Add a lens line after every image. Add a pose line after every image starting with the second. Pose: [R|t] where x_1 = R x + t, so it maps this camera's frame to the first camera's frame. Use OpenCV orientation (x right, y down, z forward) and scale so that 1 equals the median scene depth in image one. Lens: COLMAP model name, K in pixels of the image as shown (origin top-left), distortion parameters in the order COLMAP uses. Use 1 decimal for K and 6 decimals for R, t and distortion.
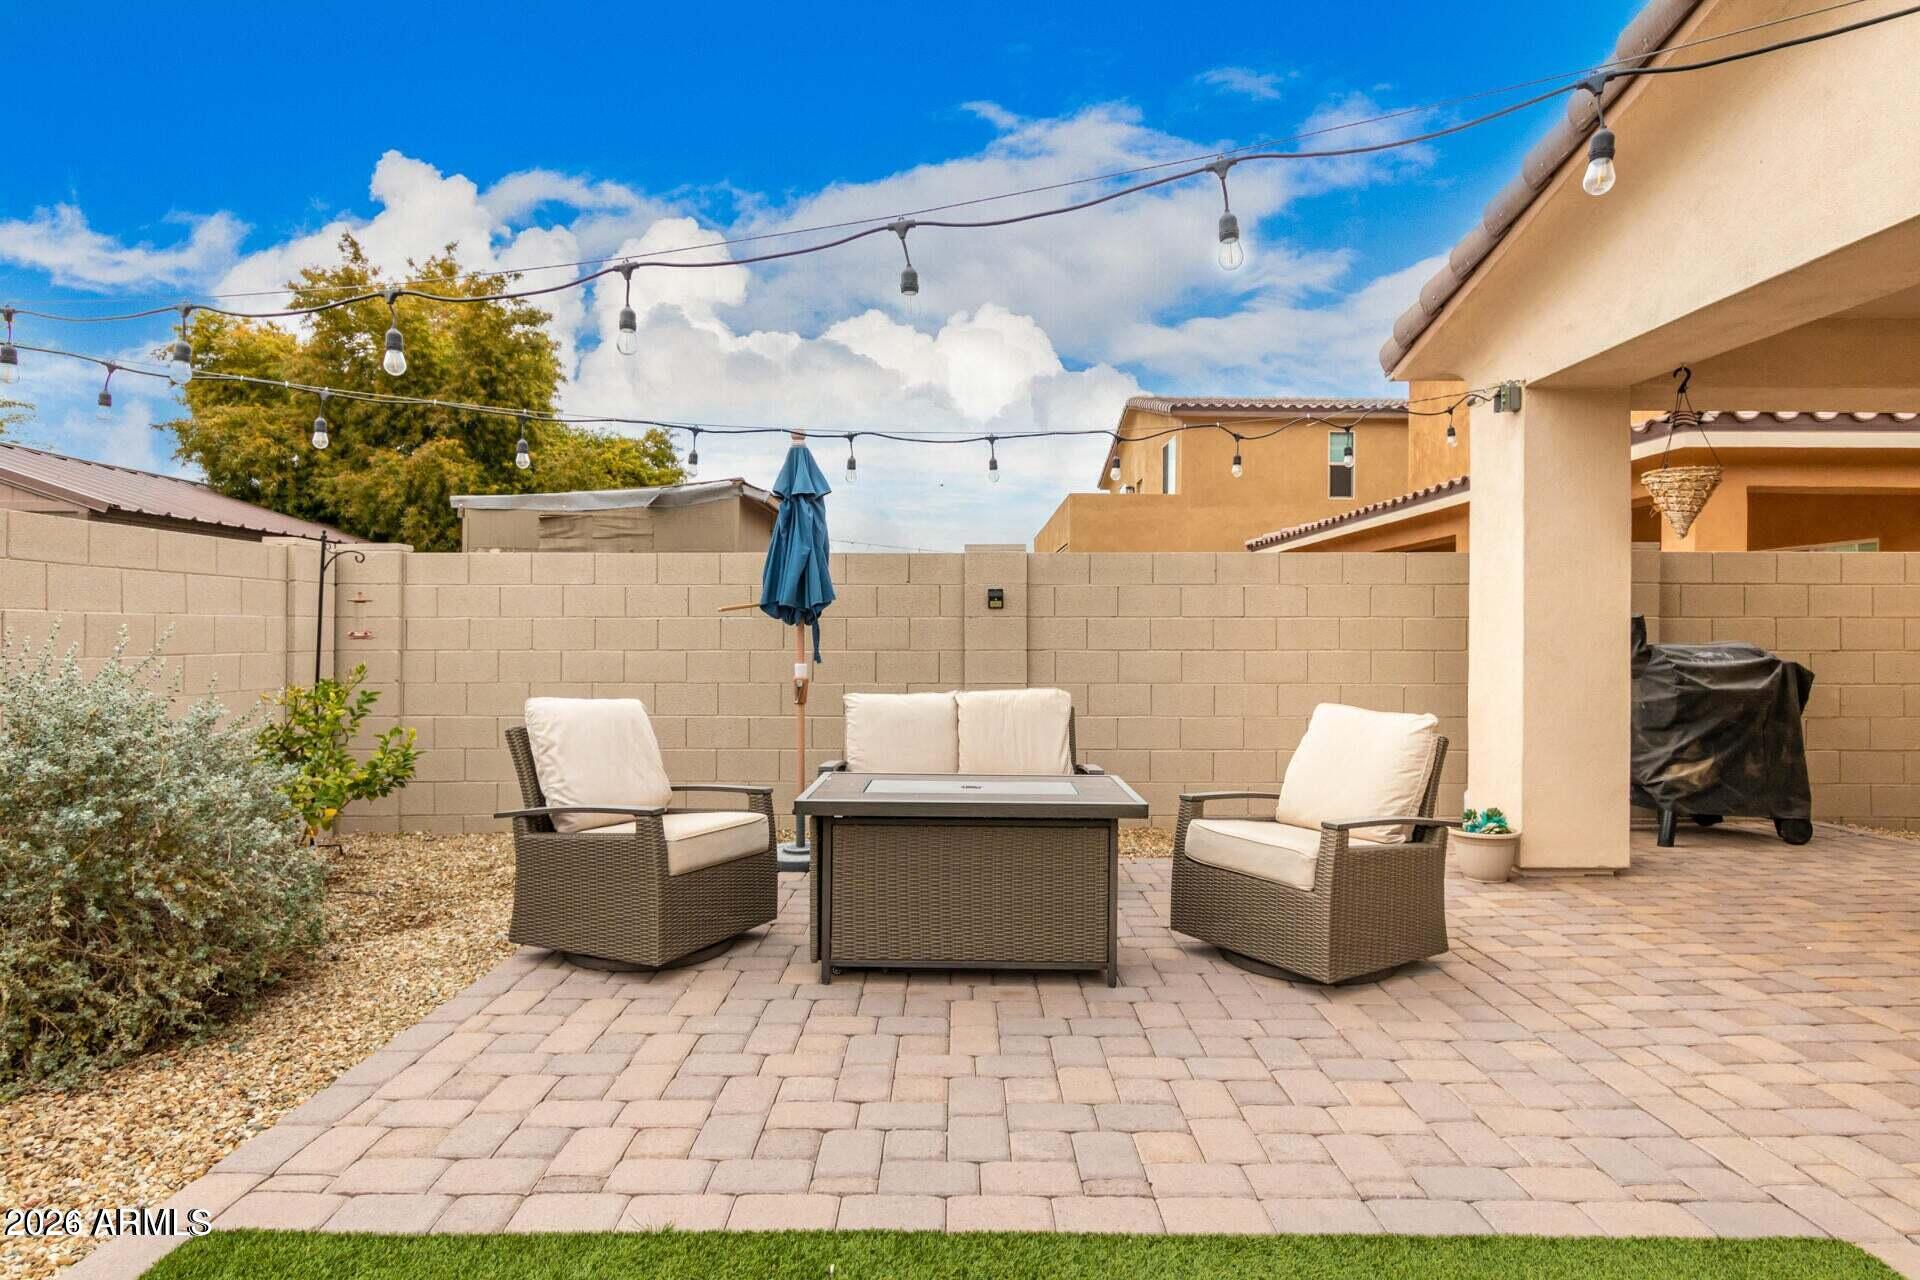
lens RADIAL K [[1025.5, 0, 959.9], [0, 1025.5, 627.5], [0, 0, 1]] dist [0.015304, 0.000152]
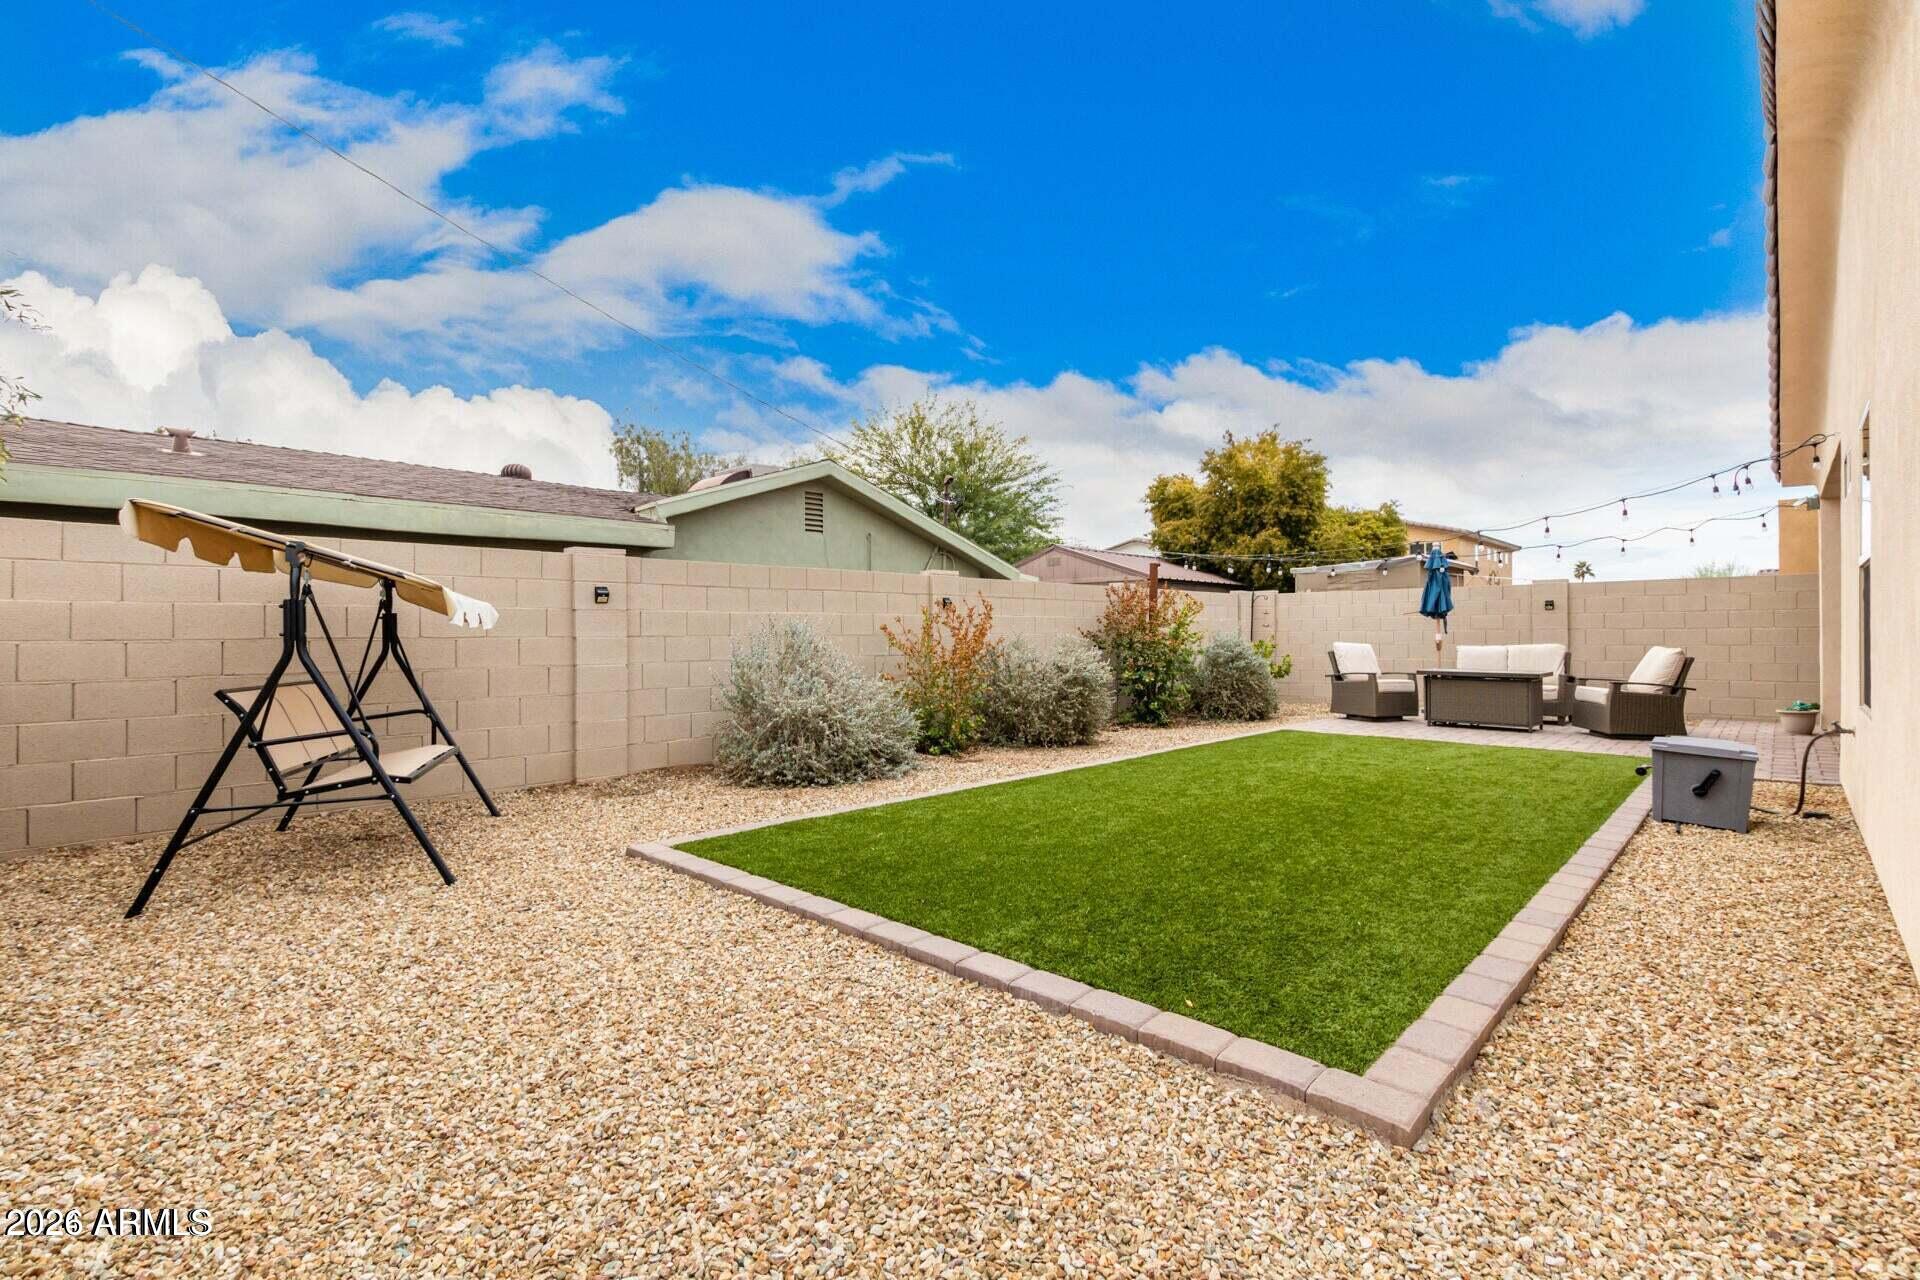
lens RADIAL K [[878.0, 0, 955.9], [0, 878.0, 637.5], [0, 0, 1]] dist [0.002027, -0.000329]
pose [[0.724962, -0.003453, -0.688780, 0.444051], [0.011143, 0.999915, 0.006715, 0.014631], [0.688699, -0.012543, 0.724939, -1.299221]]
